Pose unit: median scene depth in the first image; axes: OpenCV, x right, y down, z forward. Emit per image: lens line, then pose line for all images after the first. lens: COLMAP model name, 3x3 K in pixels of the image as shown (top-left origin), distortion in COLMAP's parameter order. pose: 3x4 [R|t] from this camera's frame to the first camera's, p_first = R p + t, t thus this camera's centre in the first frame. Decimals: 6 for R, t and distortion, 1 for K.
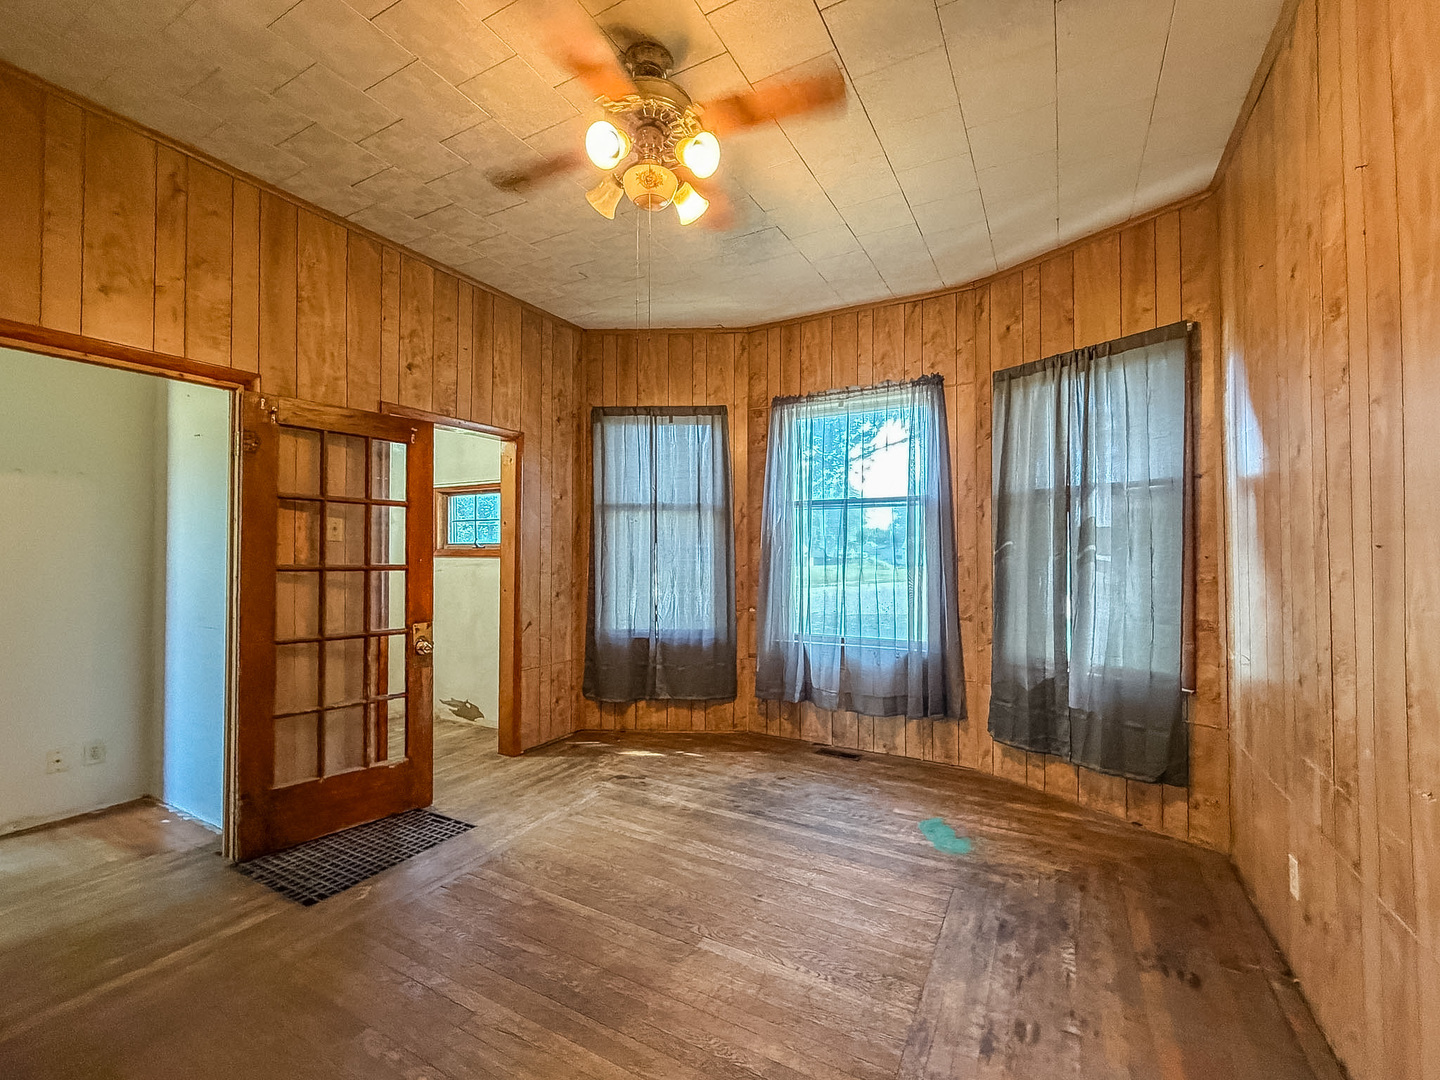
lens RADIAL K [[599.1, 0, 723.8], [0, 599.1, 513.6], [0, 0, 1]] dist [0.000060, 0.000132]
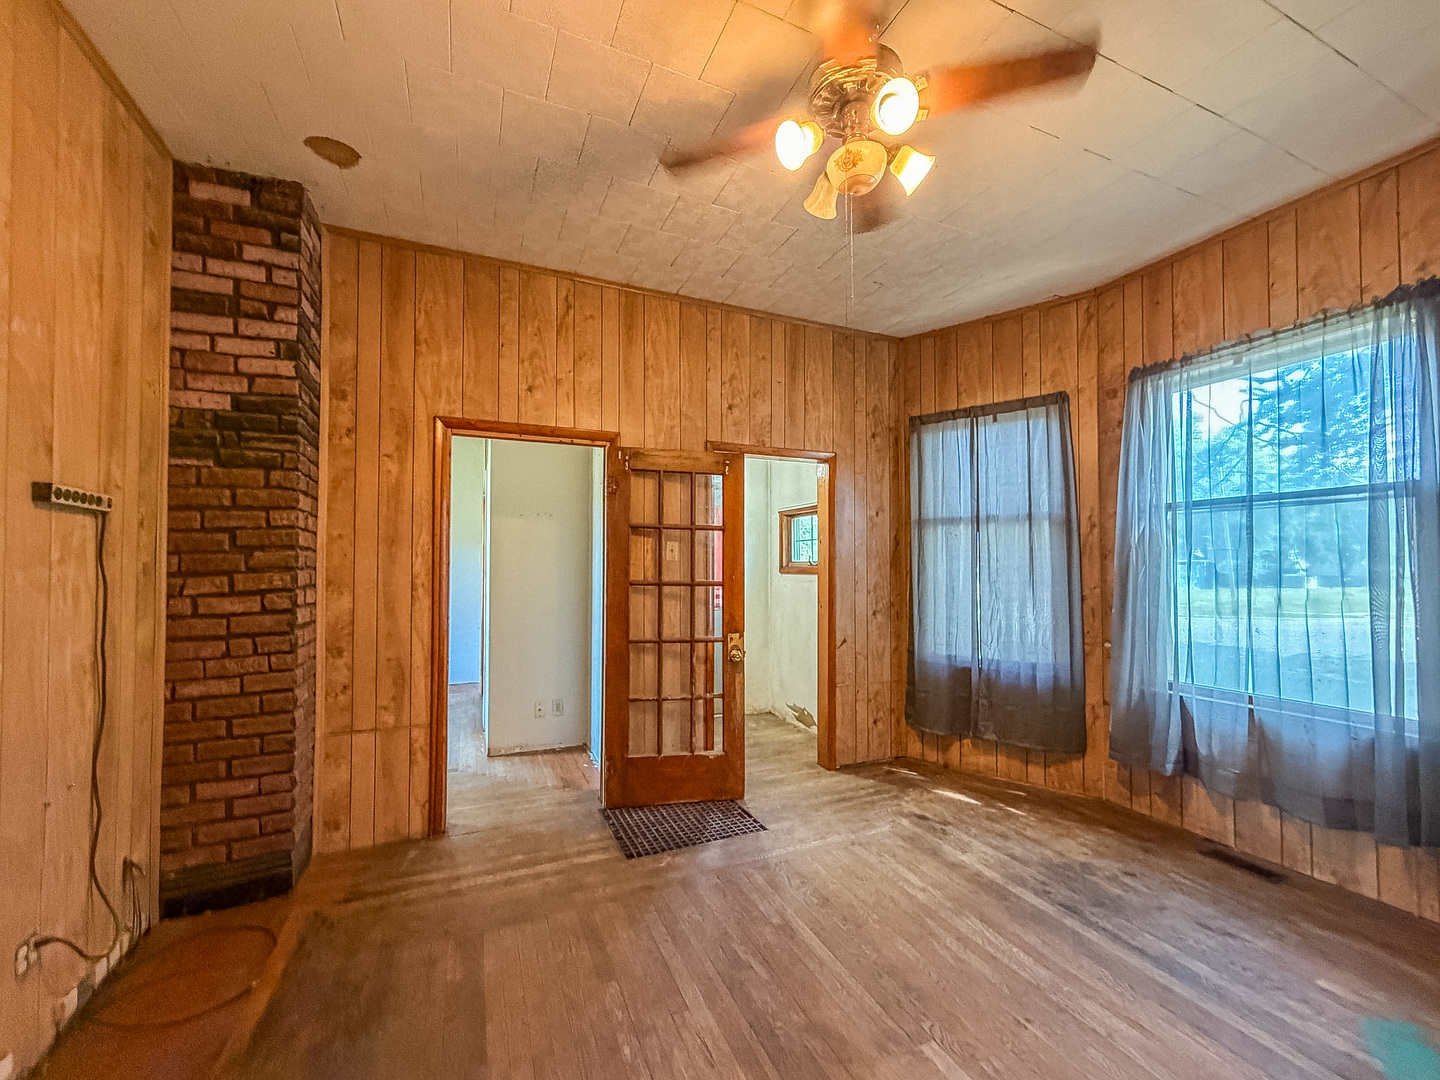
lens RADIAL K [[589.2, 0, 730.0], [0, 589.2, 526.9], [0, 0, 1]] dist [0.000697, 0.000265]
pose [[0.800419, -0.039506, -0.598138, 0.135074], [0.036697, 0.999184, -0.016887, 0.001450], [0.598317, -0.008433, 0.801215, 0.097671]]
